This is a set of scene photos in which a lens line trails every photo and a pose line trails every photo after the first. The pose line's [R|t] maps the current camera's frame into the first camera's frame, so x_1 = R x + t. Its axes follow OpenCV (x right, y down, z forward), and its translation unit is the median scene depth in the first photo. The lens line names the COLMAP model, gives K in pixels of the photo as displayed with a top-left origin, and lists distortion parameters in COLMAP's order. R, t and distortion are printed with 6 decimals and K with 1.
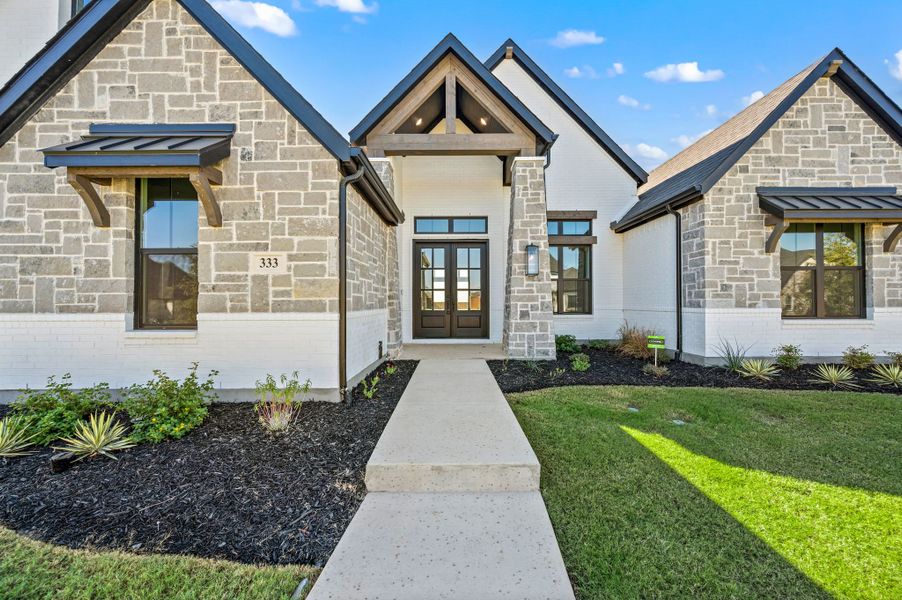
lens RADIAL K [[358.1, 0, 455.2], [0, 358.1, 298.8], [0, 0, 1]] dist [-0.001692, -0.000076]
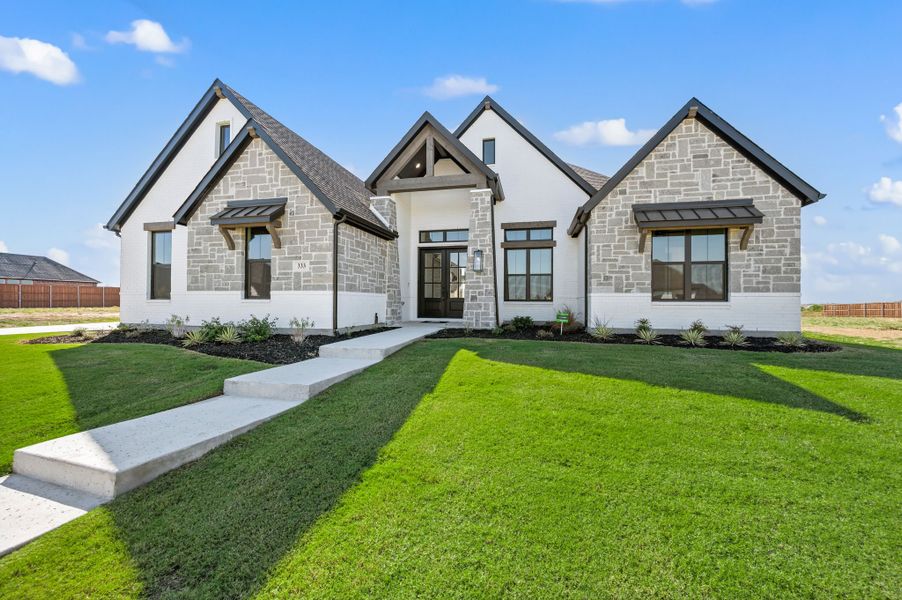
lens RADIAL K [[358.1, 0, 455.2], [0, 358.1, 298.8], [0, 0, 1]] dist [-0.001692, -0.000076]
pose [[0.974536, 0.004893, -0.224176, 0.492560], [-0.004817, 0.999988, 0.000887, 0.049981], [0.224178, 0.000215, 0.974548, -0.487307]]
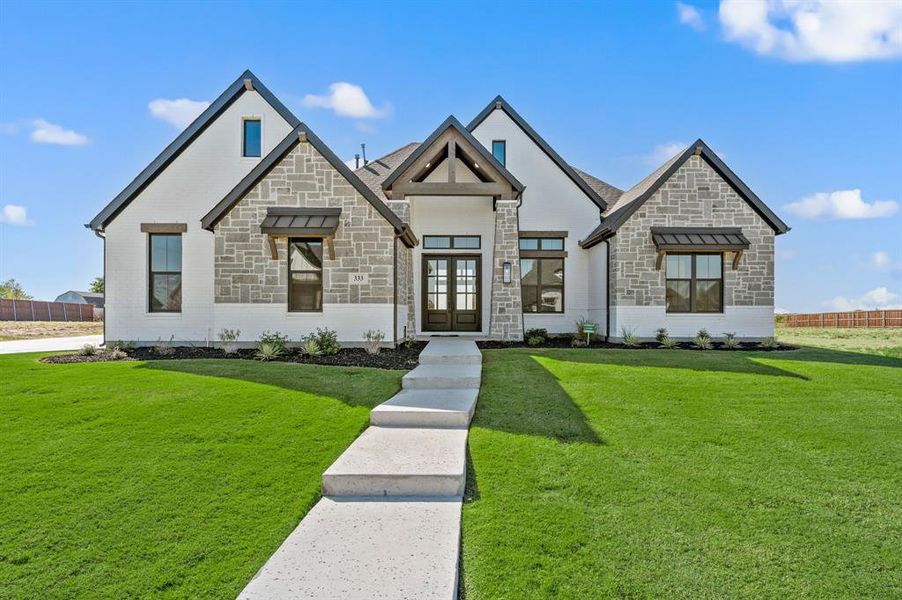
lens RADIAL K [[512.5, 0, 474.2], [0, 512.5, 313.3], [0, 0, 1]] dist [-0.003726, -0.000393]
pose [[0.999630, 0.003741, 0.026957, 0.027790], [-0.004004, 0.999945, 0.009705, 0.040418], [-0.026920, -0.009809, 0.999589, -1.185854]]
